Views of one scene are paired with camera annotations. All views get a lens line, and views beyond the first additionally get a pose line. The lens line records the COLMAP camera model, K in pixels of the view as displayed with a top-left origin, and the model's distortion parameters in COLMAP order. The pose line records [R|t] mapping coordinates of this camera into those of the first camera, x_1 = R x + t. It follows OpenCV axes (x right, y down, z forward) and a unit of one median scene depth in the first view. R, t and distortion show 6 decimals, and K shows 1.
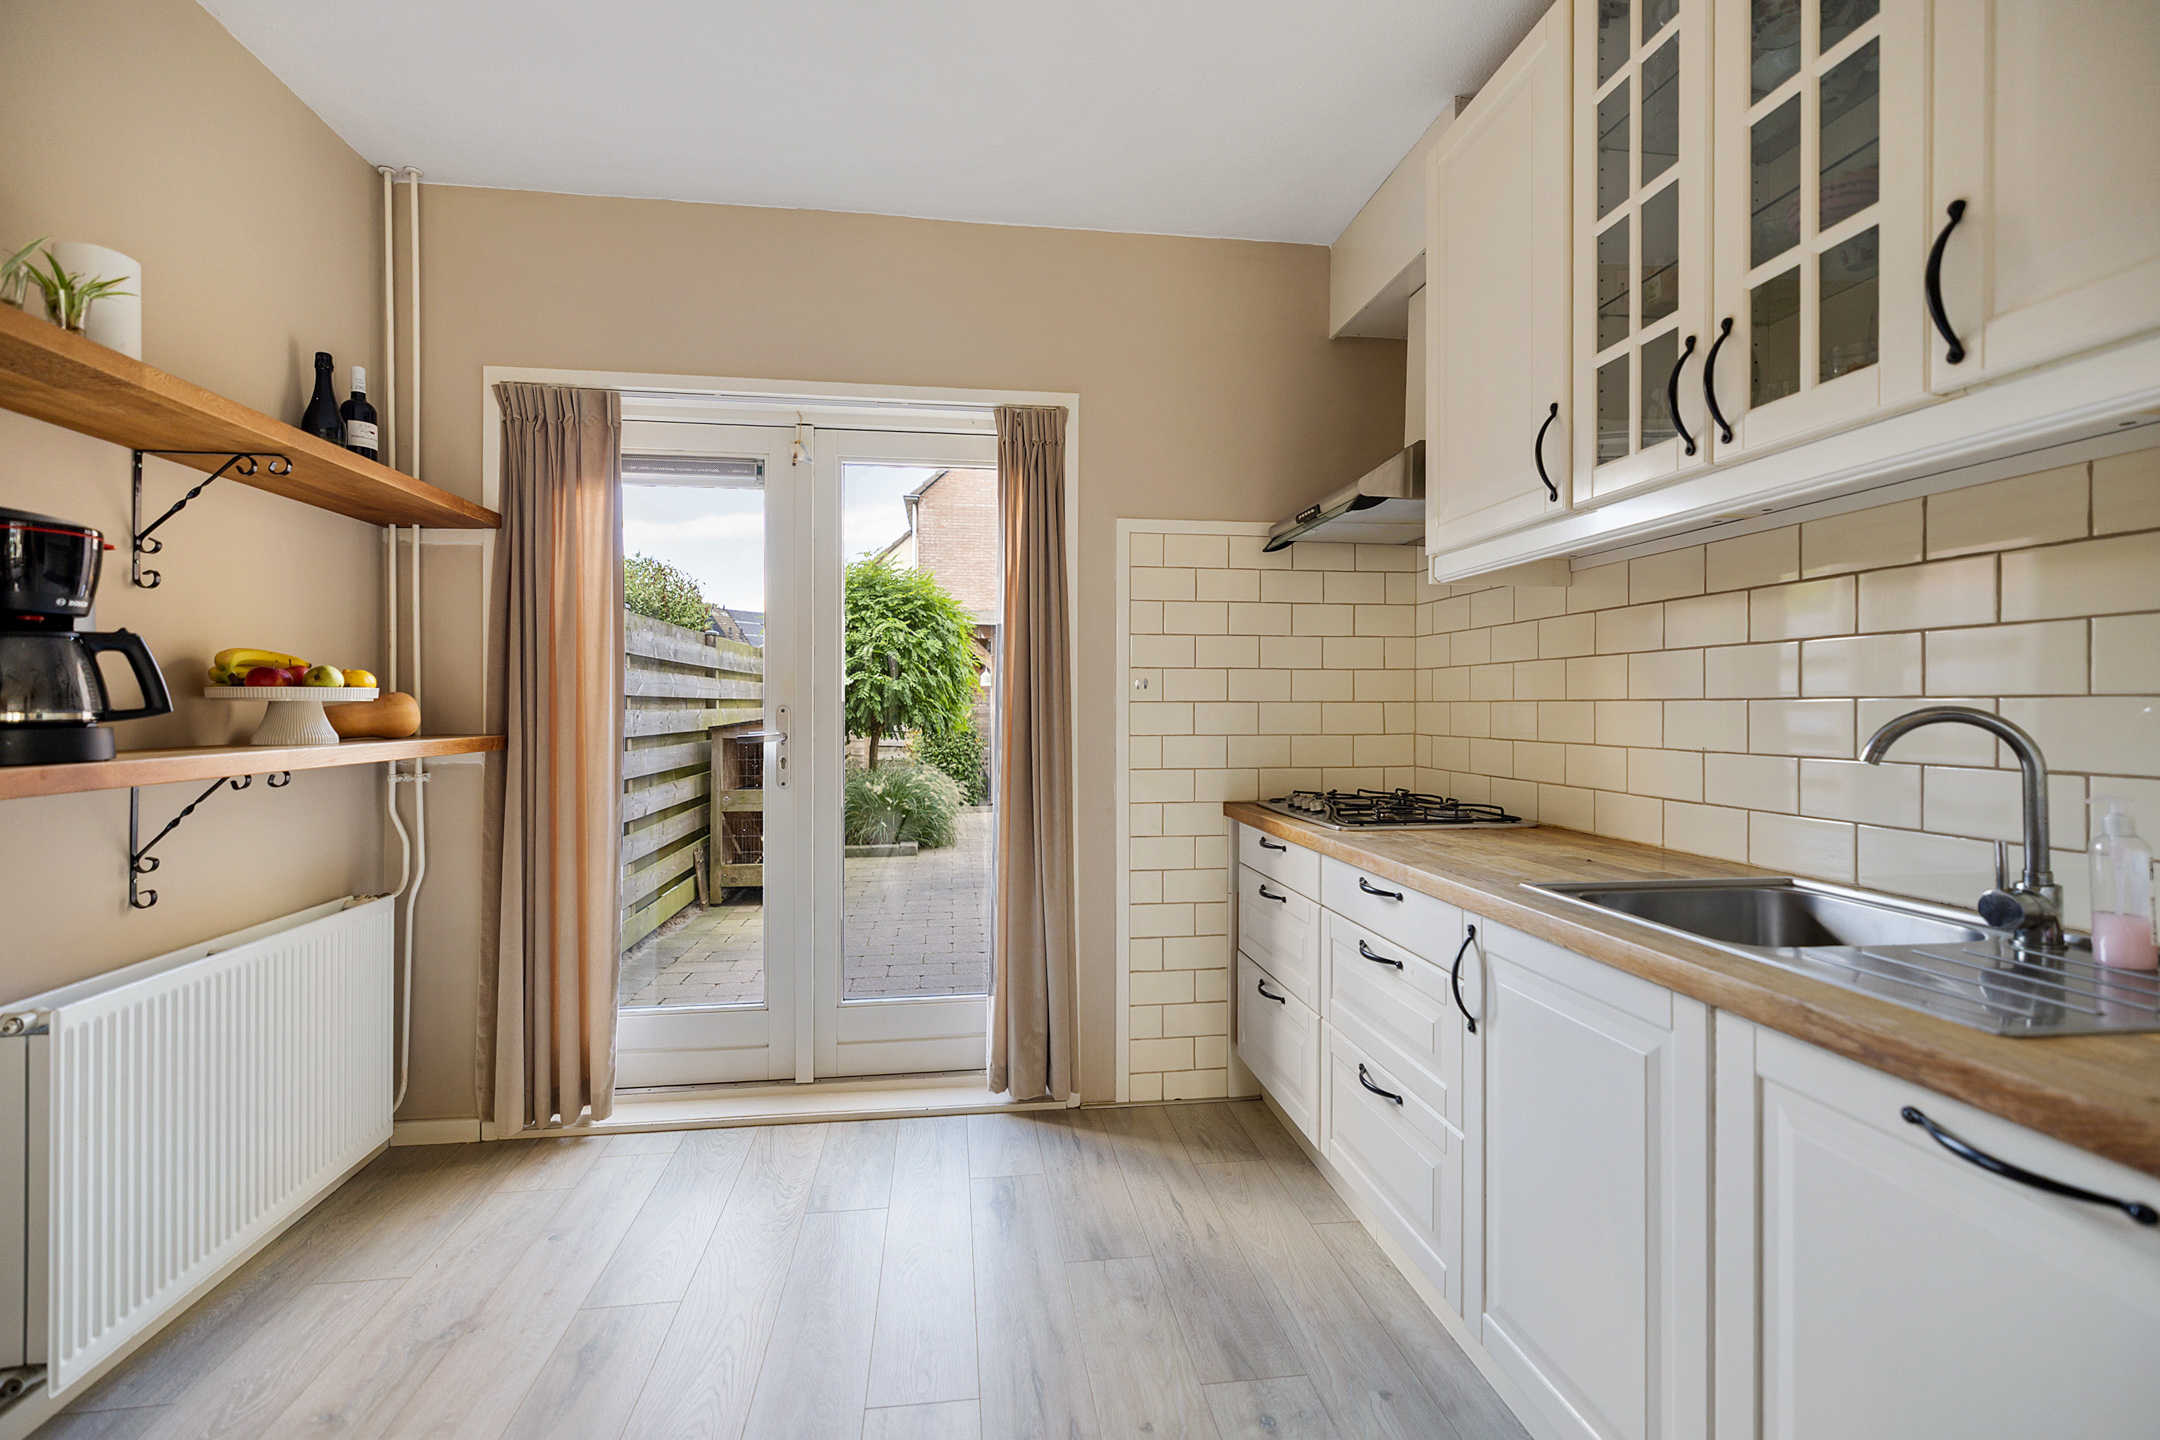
lens RADIAL K [[930.4, 0, 1081.4], [0, 930.4, 705.2], [0, 0, 1]] dist [0.002498, 0.001375]
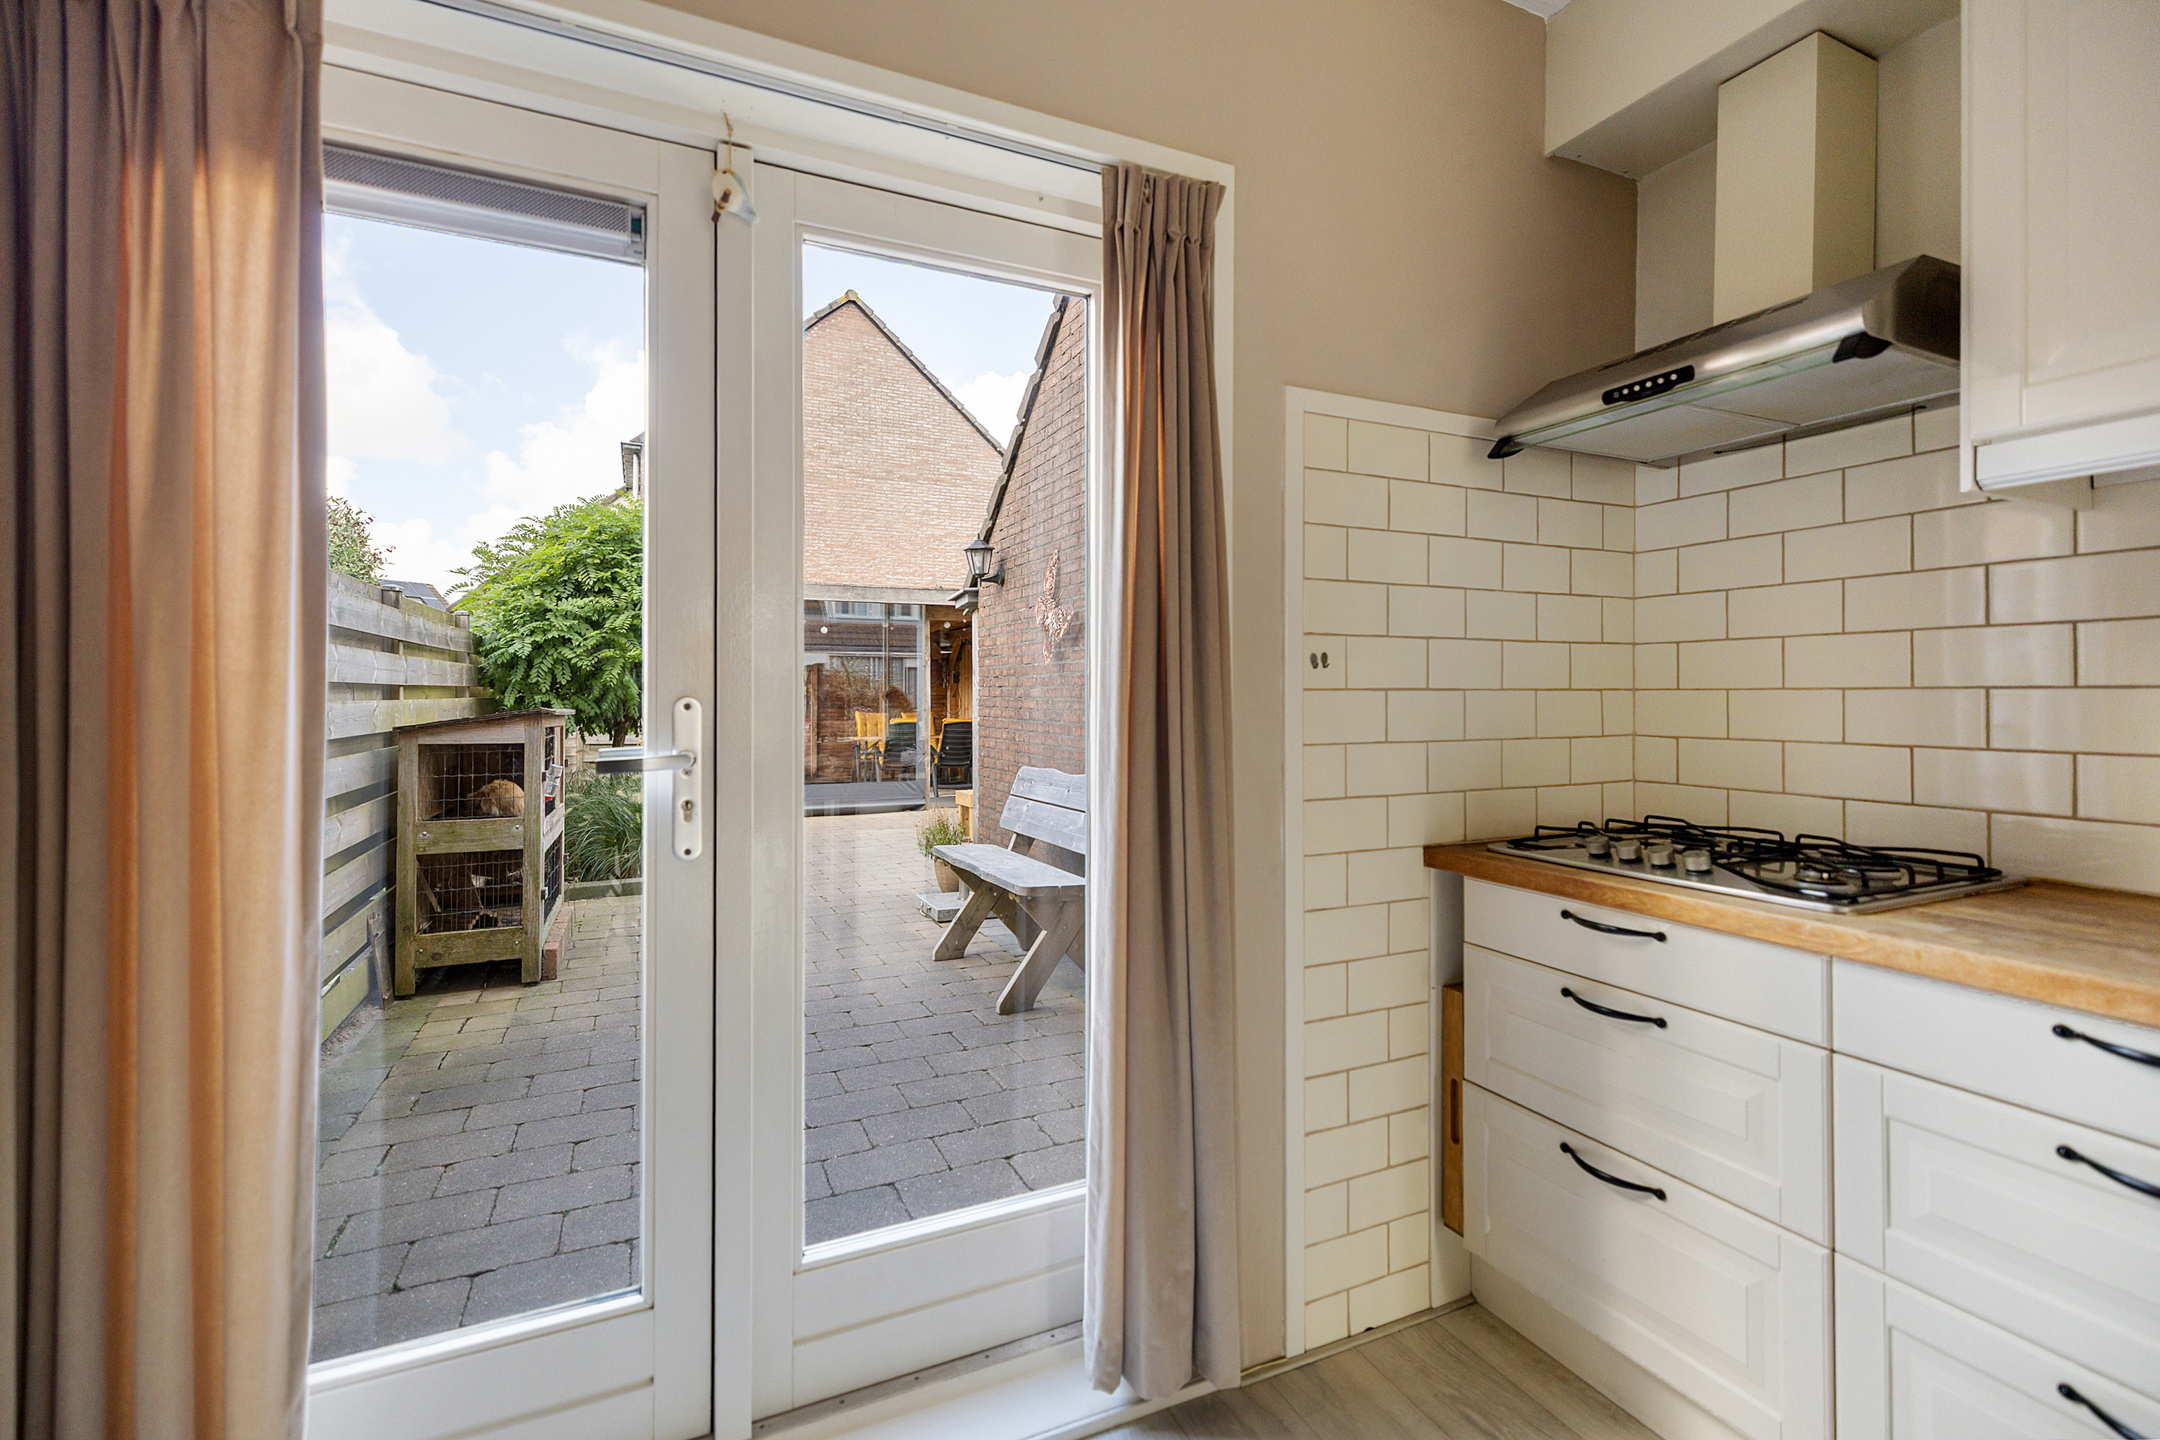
lens RADIAL K [[930.4, 0, 1070.7], [0, 930.4, 685.0], [0, 0, 1]] dist [0.002498, 0.001375]
pose [[0.958270, 0.001691, 0.285860, -0.283610], [0.000464, 0.999972, -0.007471, -0.002020], [-0.285864, 0.007292, 0.958242, 0.486981]]
